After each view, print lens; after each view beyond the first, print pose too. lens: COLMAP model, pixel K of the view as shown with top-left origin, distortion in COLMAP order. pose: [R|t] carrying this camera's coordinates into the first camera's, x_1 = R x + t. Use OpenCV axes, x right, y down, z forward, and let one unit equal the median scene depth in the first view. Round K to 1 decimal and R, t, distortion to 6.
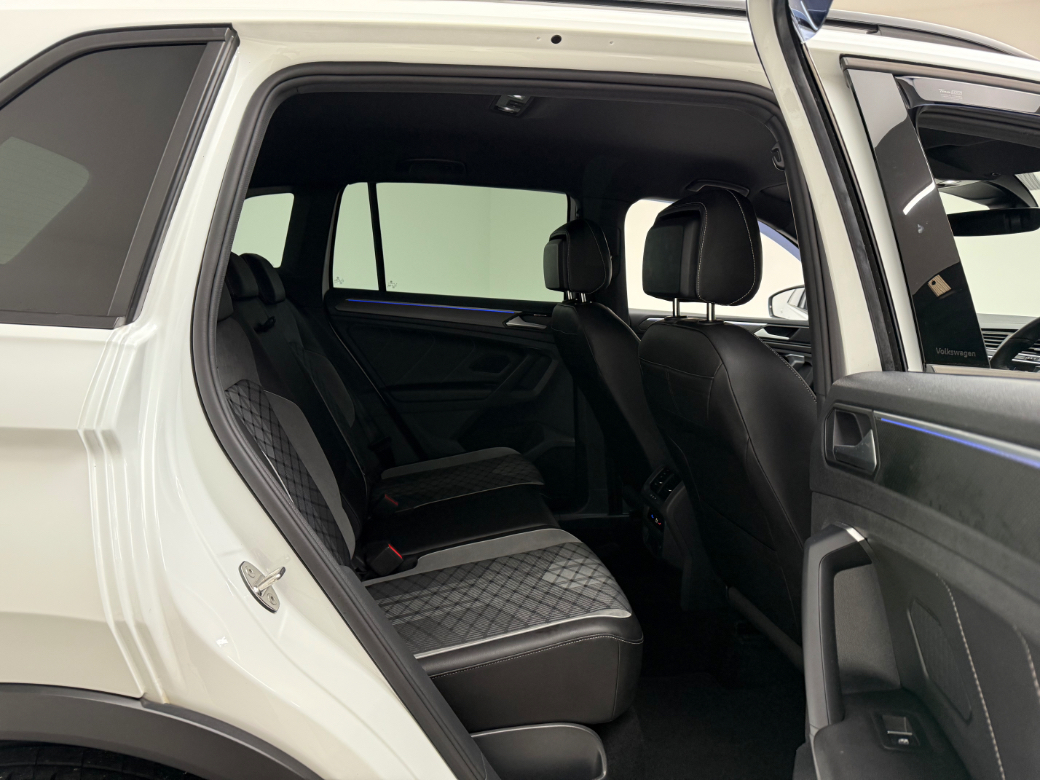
lens RADIAL K [[728.8, 0, 520.0], [0, 728.8, 390.0], [0, 0, 1]] dist [0.171042, -0.434843]
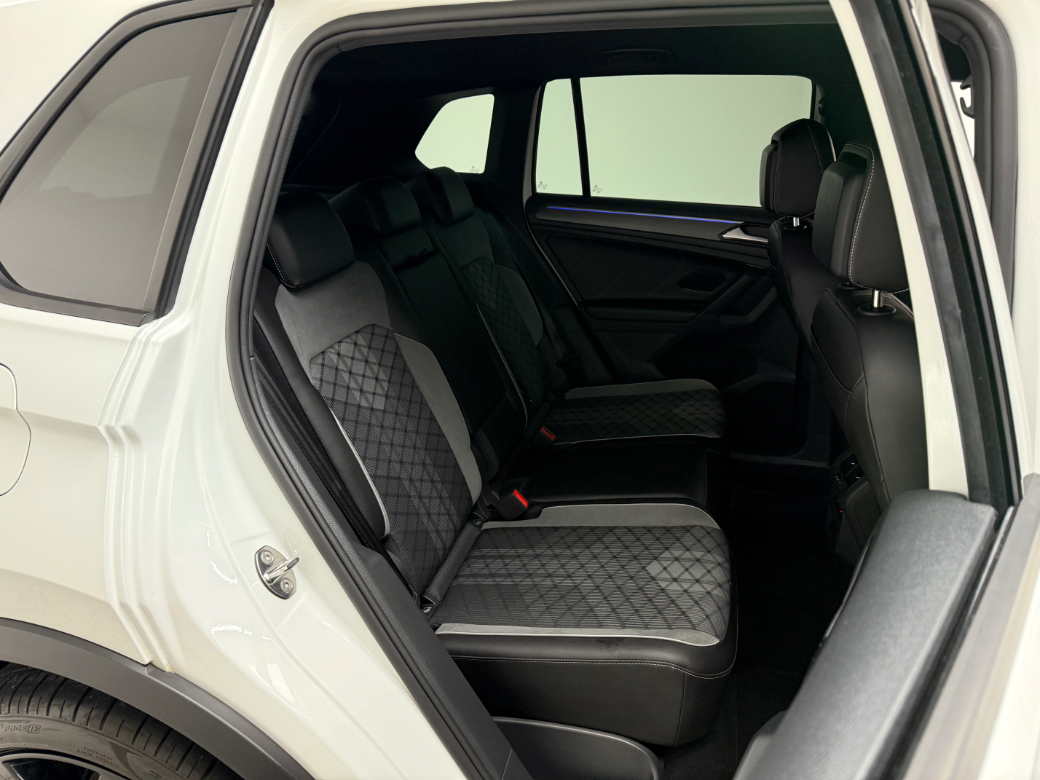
lens RADIAL K [[728.8, 0, 520.0], [0, 728.8, 390.0], [0, 0, 1]] dist [0.171042, -0.434843]
pose [[0.910568, 0.126600, -0.393494, 0.202863], [-0.046347, 0.977211, 0.207150, -0.130288], [0.410752, -0.170386, 0.895685, 0.143519]]
